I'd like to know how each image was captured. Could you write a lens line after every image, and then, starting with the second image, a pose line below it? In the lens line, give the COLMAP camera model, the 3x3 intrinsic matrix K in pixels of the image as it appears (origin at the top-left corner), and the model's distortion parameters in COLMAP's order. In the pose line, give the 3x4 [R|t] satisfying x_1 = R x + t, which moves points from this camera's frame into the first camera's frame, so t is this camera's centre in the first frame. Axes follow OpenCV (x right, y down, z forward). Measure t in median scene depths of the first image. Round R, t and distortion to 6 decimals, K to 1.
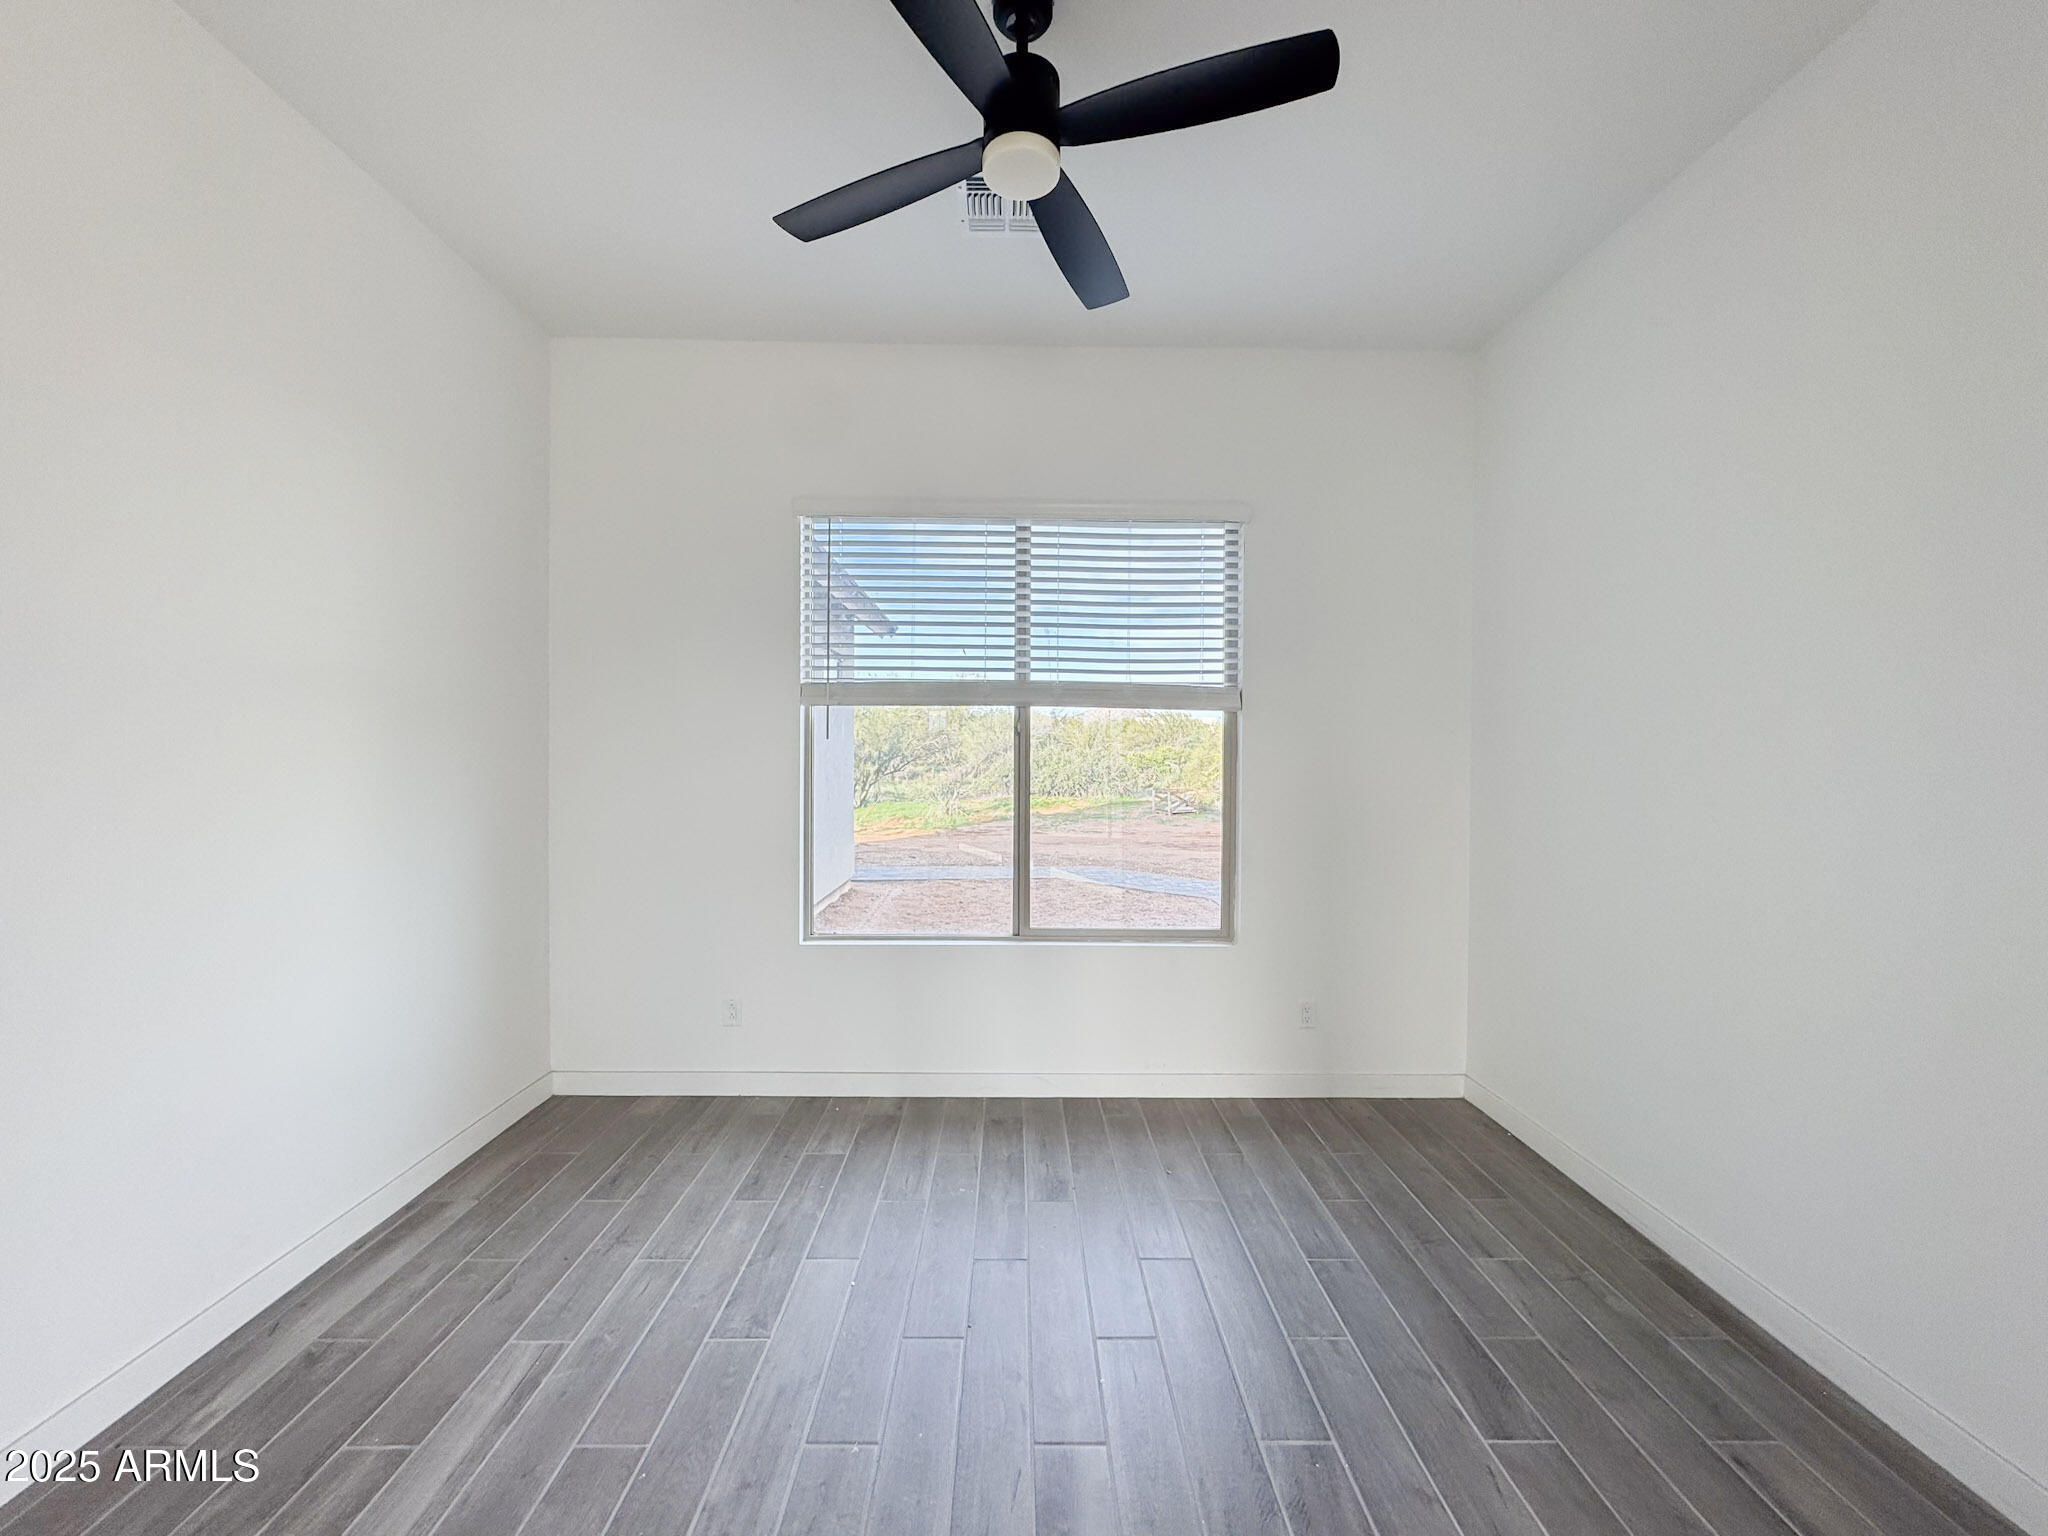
lens RADIAL K [[816.4, 0, 1023.4], [0, 816.4, 763.9], [0, 0, 1]] dist [-0.002158, -0.000114]
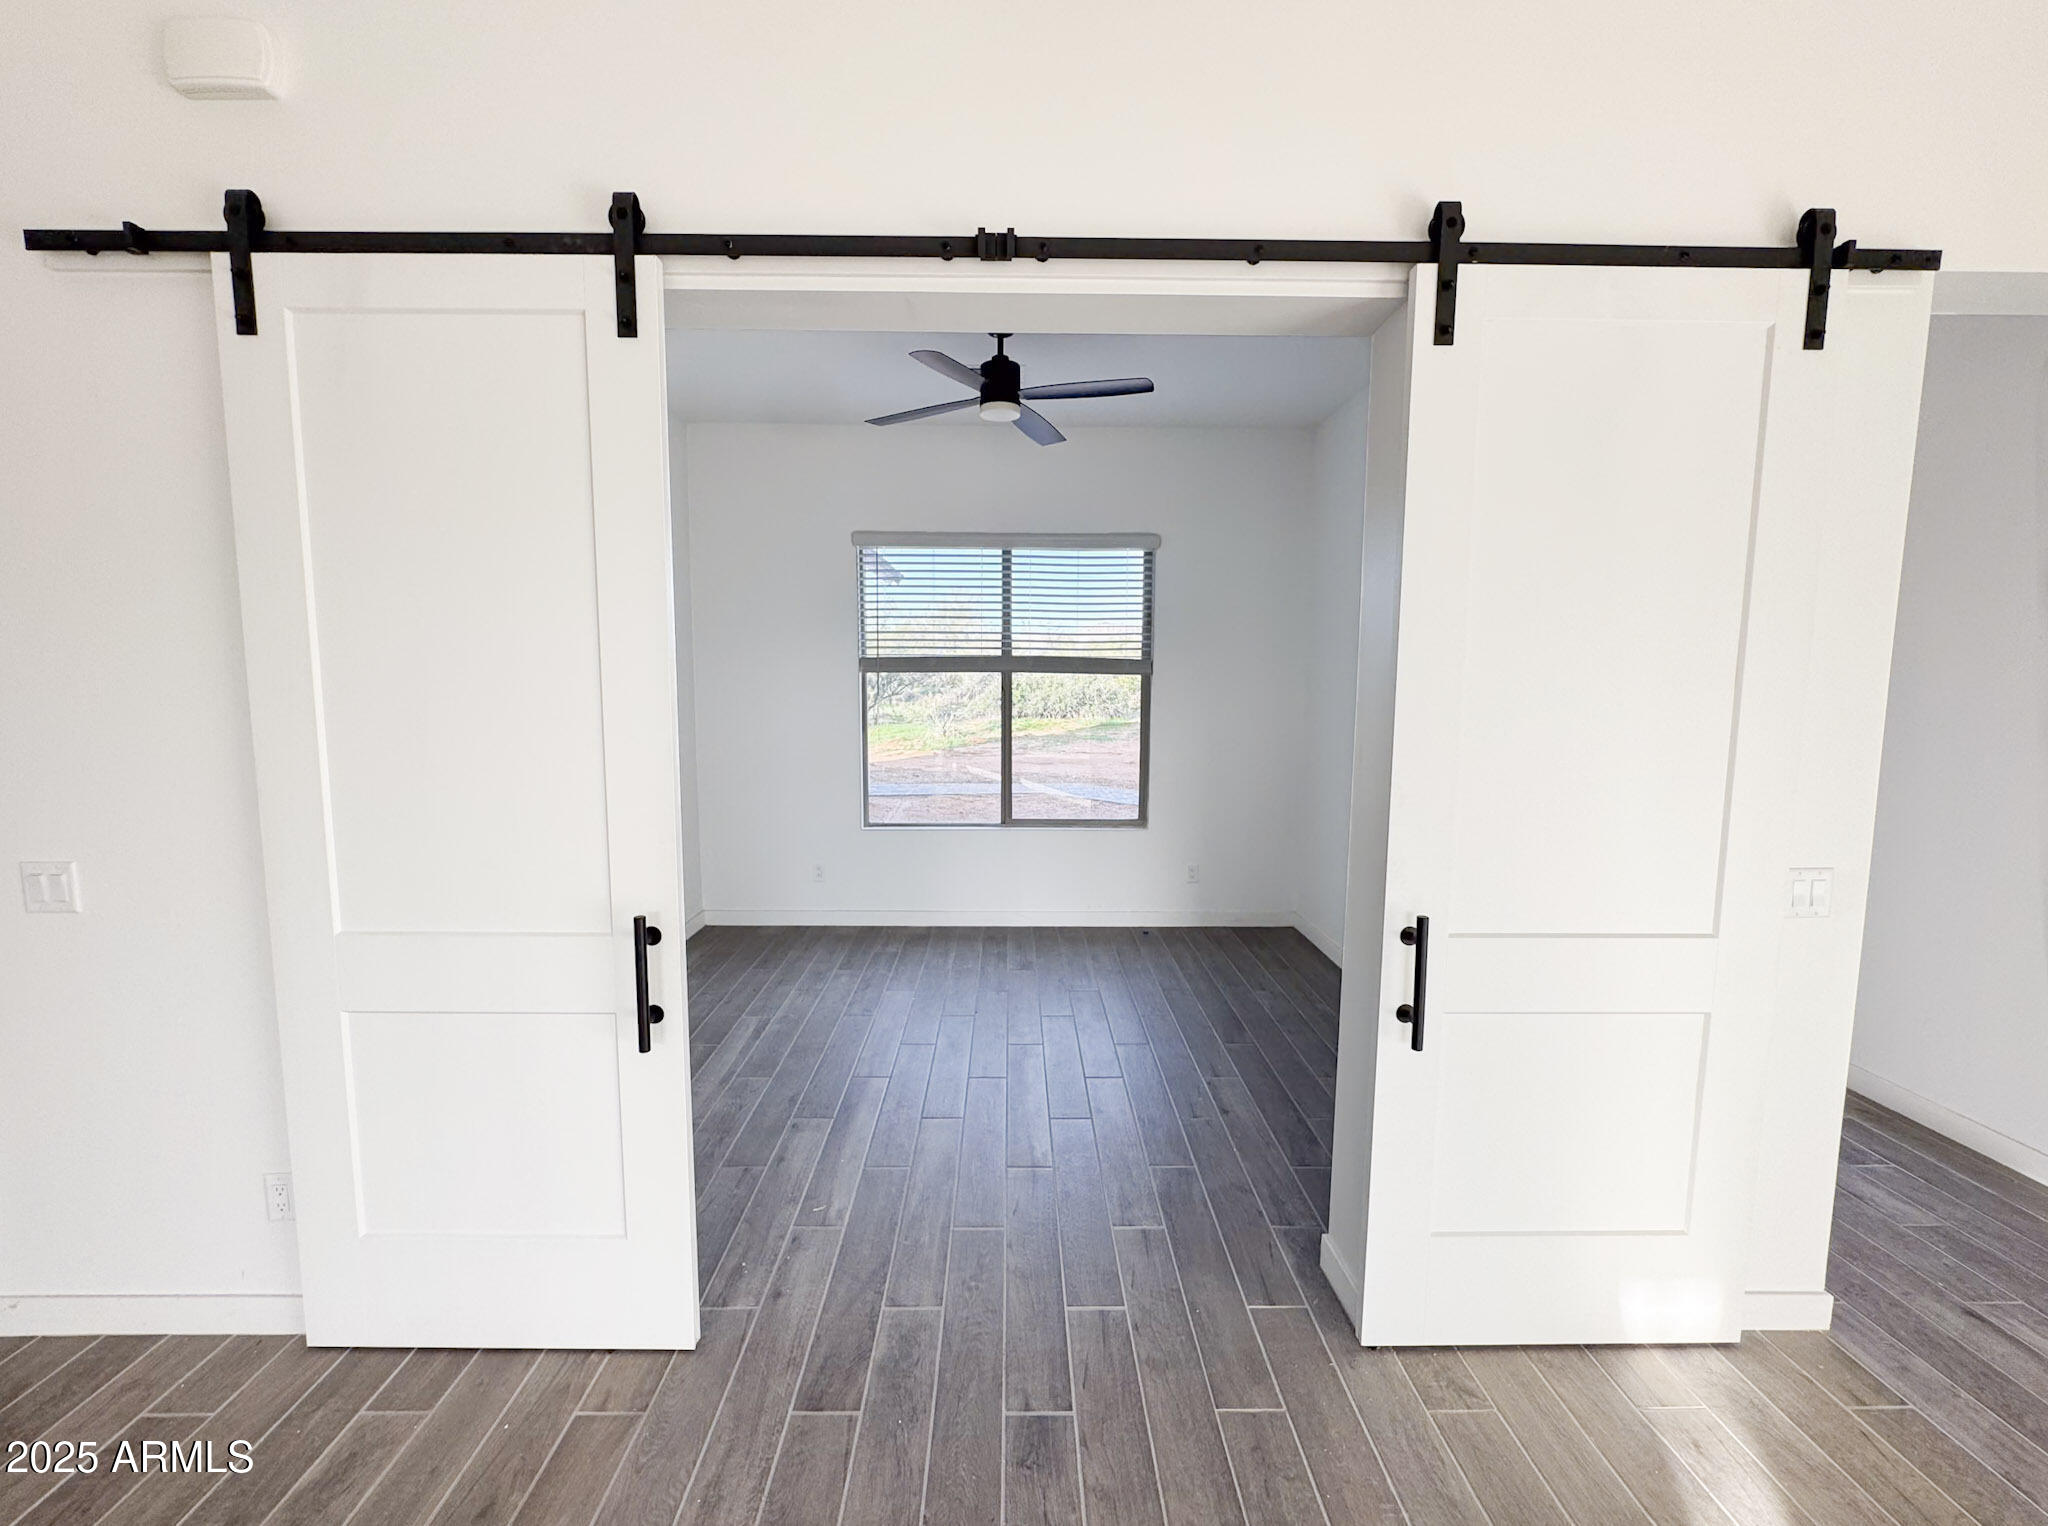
lens RADIAL K [[835.2, 0, 1017.7], [0, 835.2, 757.8], [0, 0, 1]] dist [-0.001762, -0.000113]
pose [[0.999998, -0.001287, -0.001498, 0.020909], [0.001417, 0.995924, 0.090190, -0.052676], [0.001376, -0.090192, 0.995923, -0.549076]]
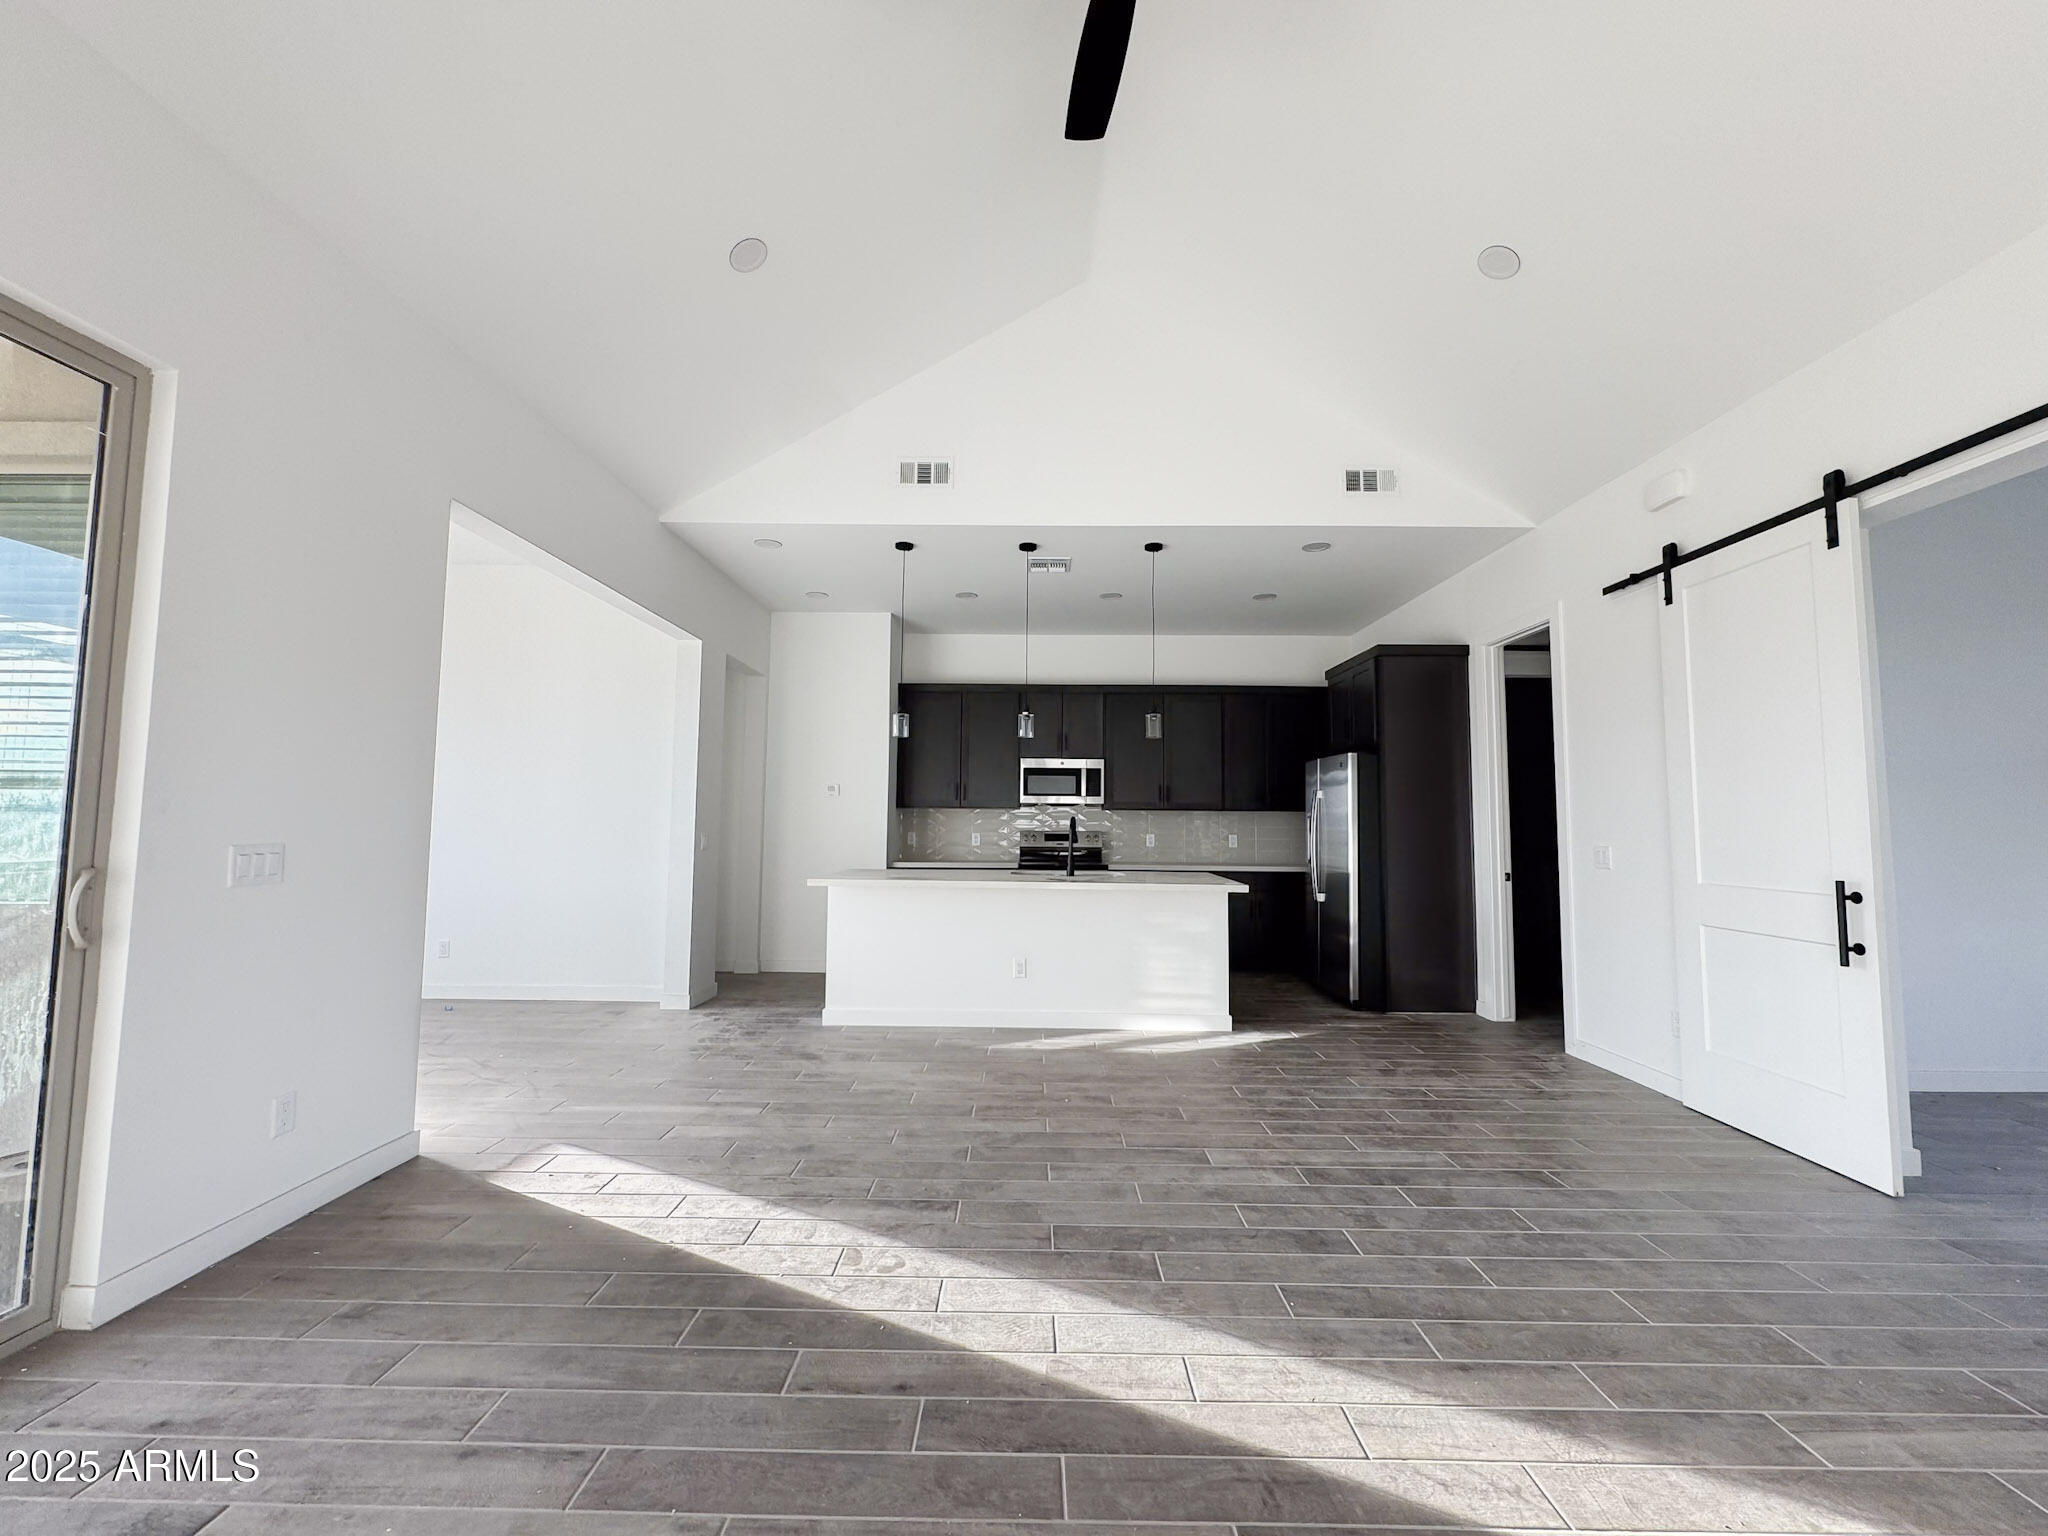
lens RADIAL K [[816.4, 0, 1023.4], [0, 816.4, 763.9], [0, 0, 1]] dist [-0.002158, -0.000114]
pose [[-0.022357, -0.081368, -0.996433, 0.665797], [-0.021242, 0.996496, -0.080896, 0.061175], [0.999524, 0.019358, -0.024007, -0.872227]]
